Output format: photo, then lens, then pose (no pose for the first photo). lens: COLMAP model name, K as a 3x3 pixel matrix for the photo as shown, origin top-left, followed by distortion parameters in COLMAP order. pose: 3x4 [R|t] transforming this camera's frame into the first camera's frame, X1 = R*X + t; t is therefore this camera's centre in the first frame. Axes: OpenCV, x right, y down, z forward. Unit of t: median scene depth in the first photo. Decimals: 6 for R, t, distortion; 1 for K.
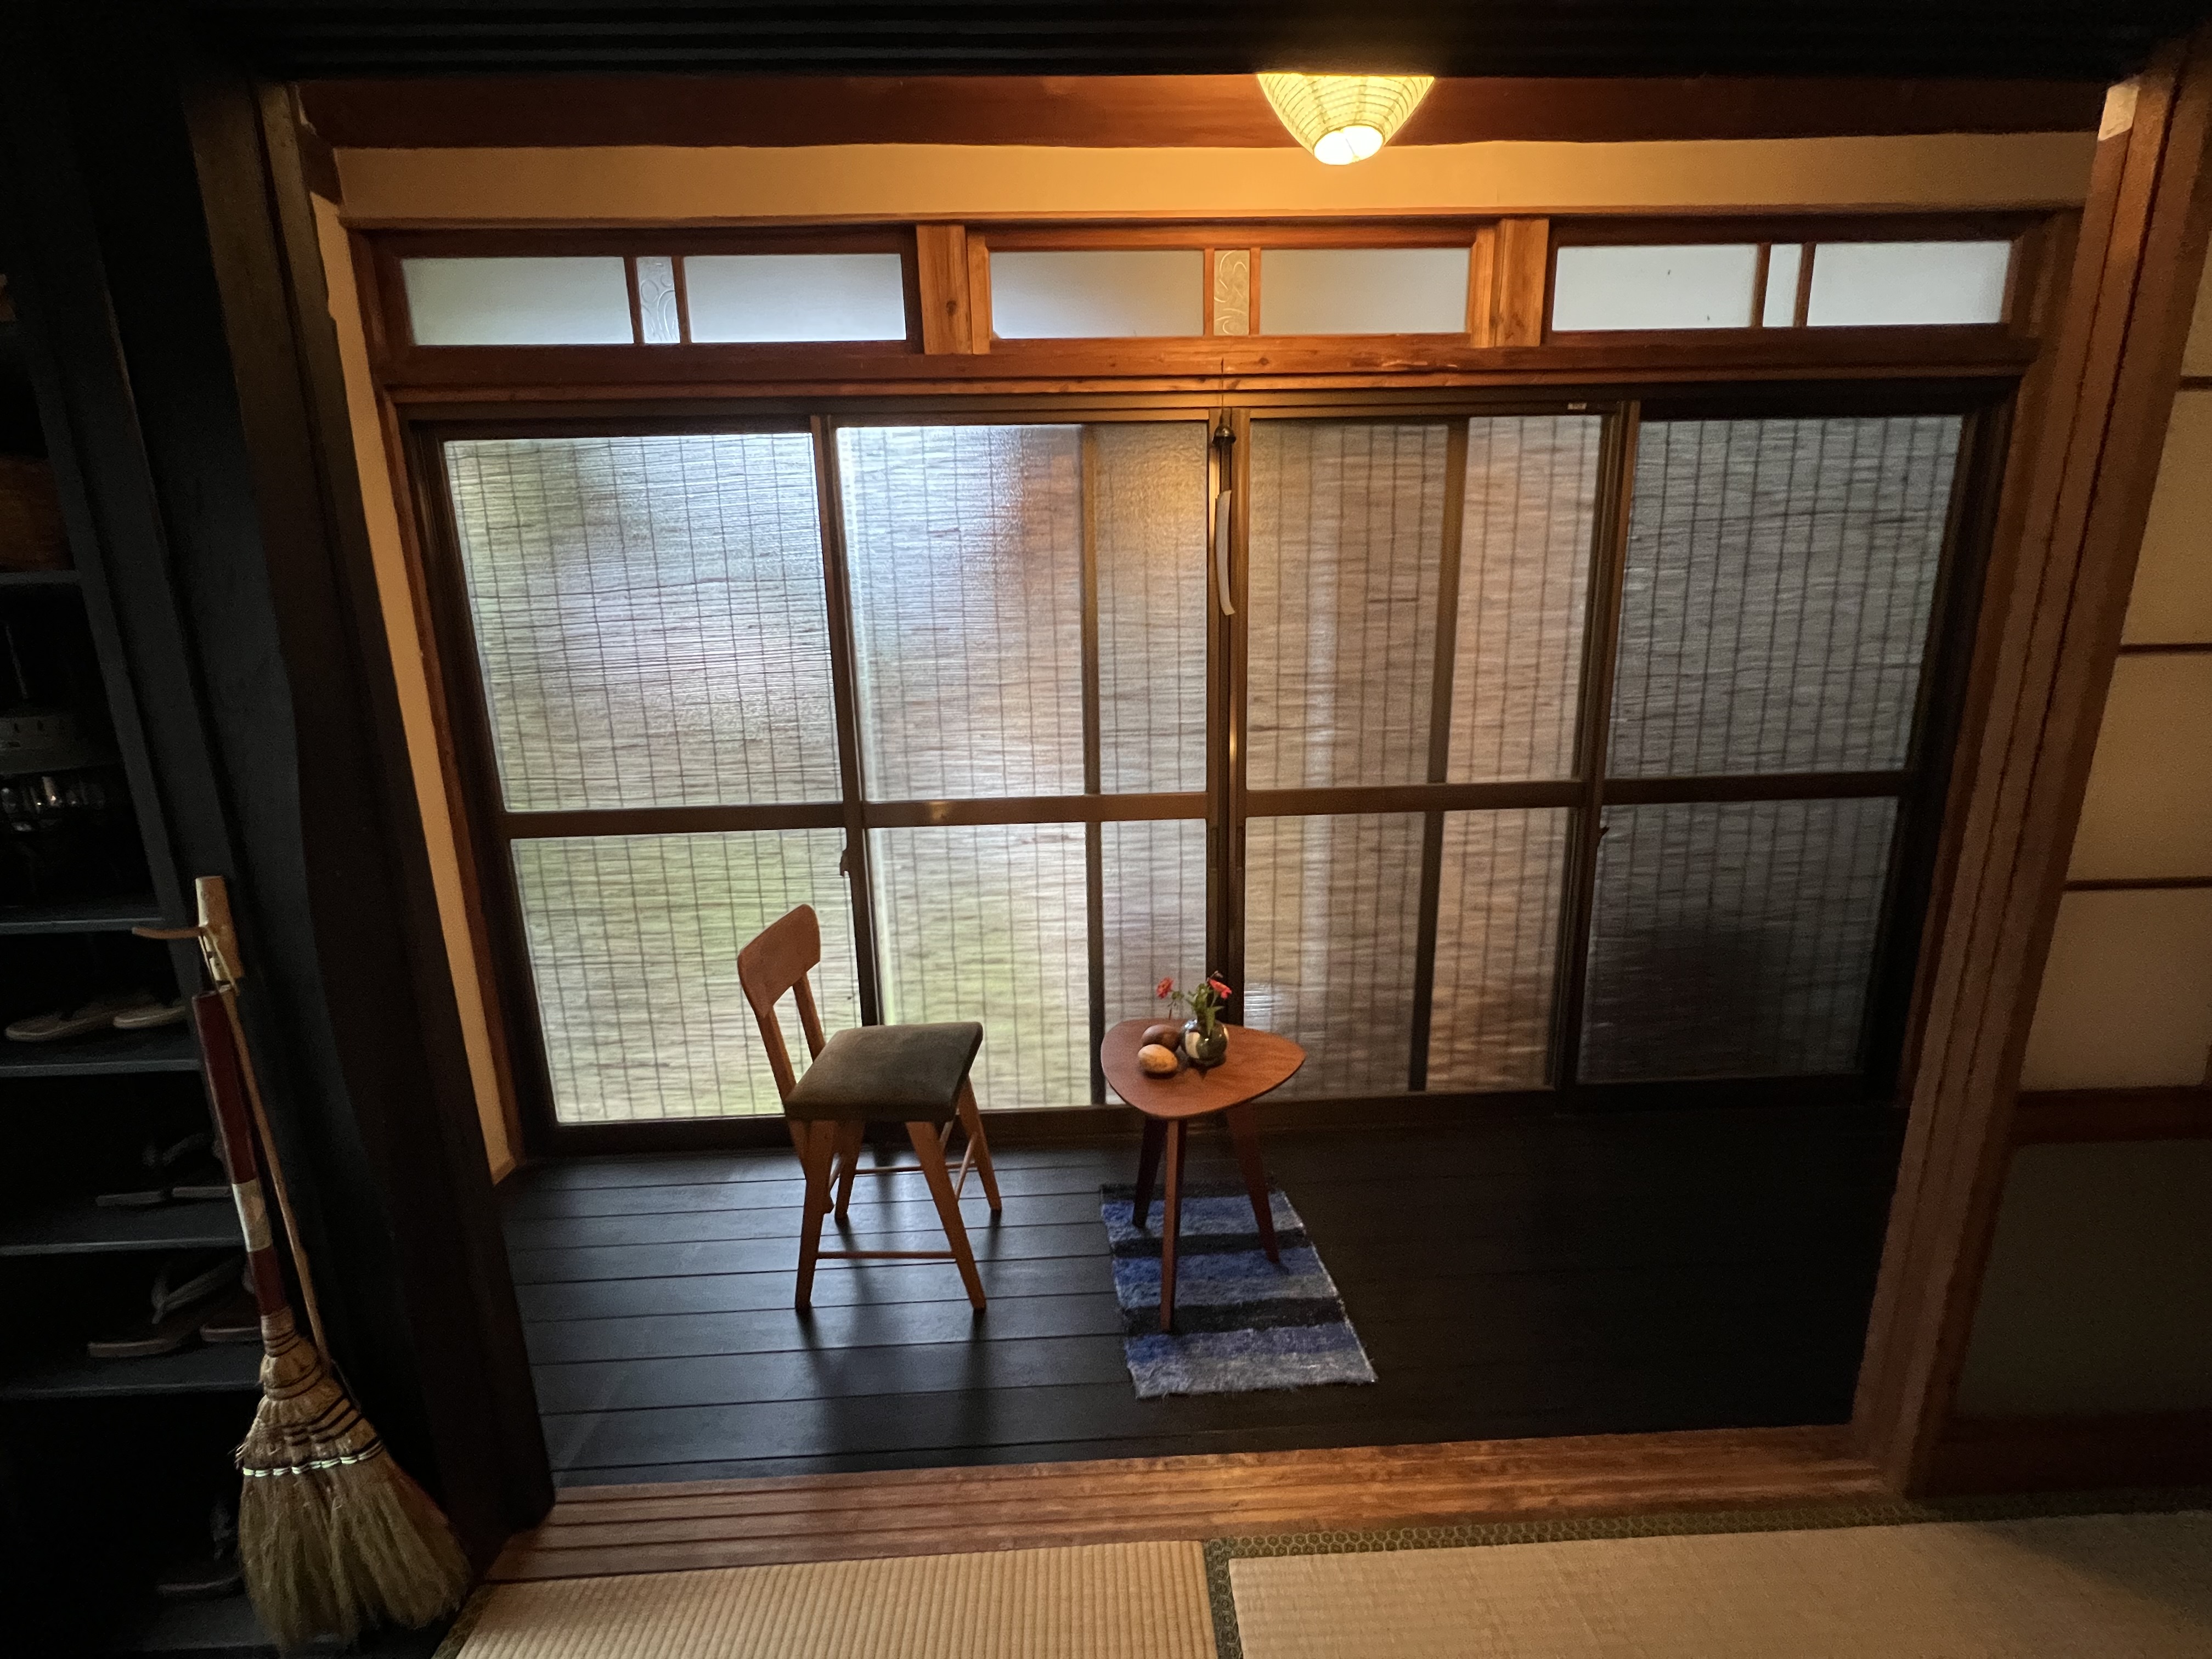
lens RADIAL K [[883.8, 0, 1102.0], [0, 883.8, 830.5], [0, 0, 1]] dist [-0.008015, 0.001340]
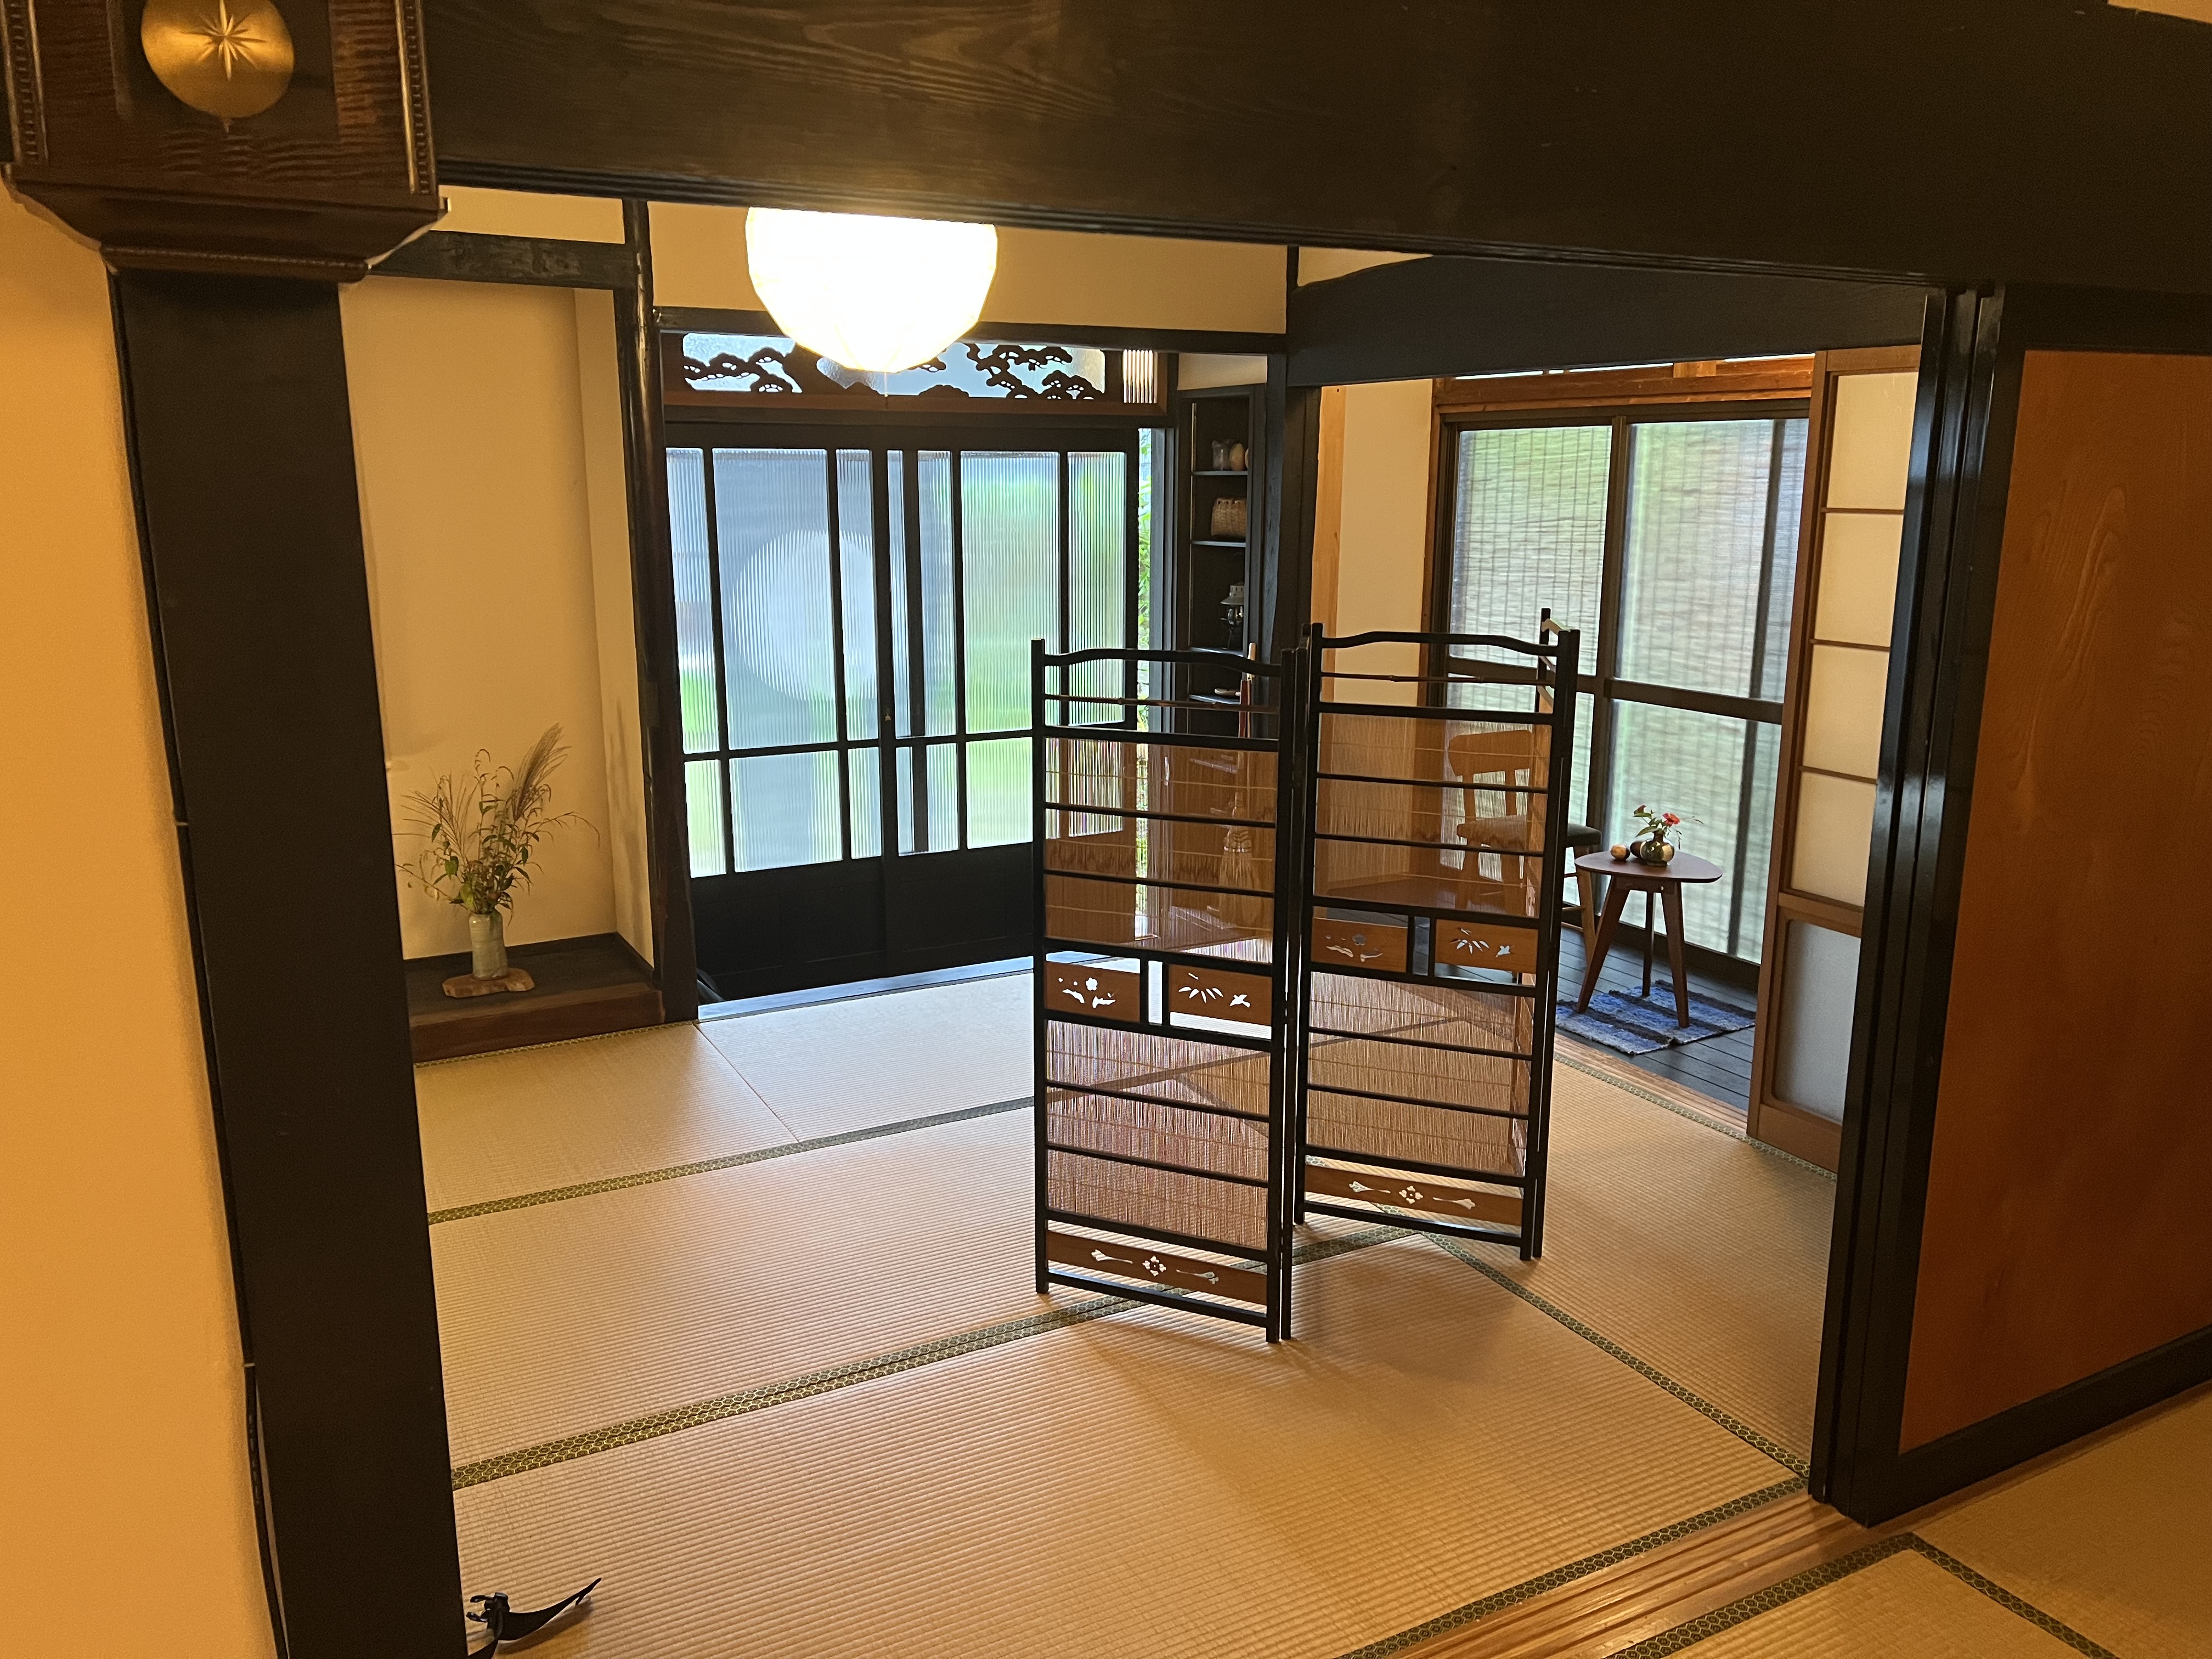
lens RADIAL K [[1665.1, 0, 1107.4], [0, 1665.1, 837.0], [0, 0, 1]] dist [0.003201, -0.000855]
pose [[0.451506, 0.213066, -0.866455, 1.696567], [-0.193204, 0.971378, 0.138190, 0.000805], [0.871100, 0.105009, 0.479748, -0.935718]]
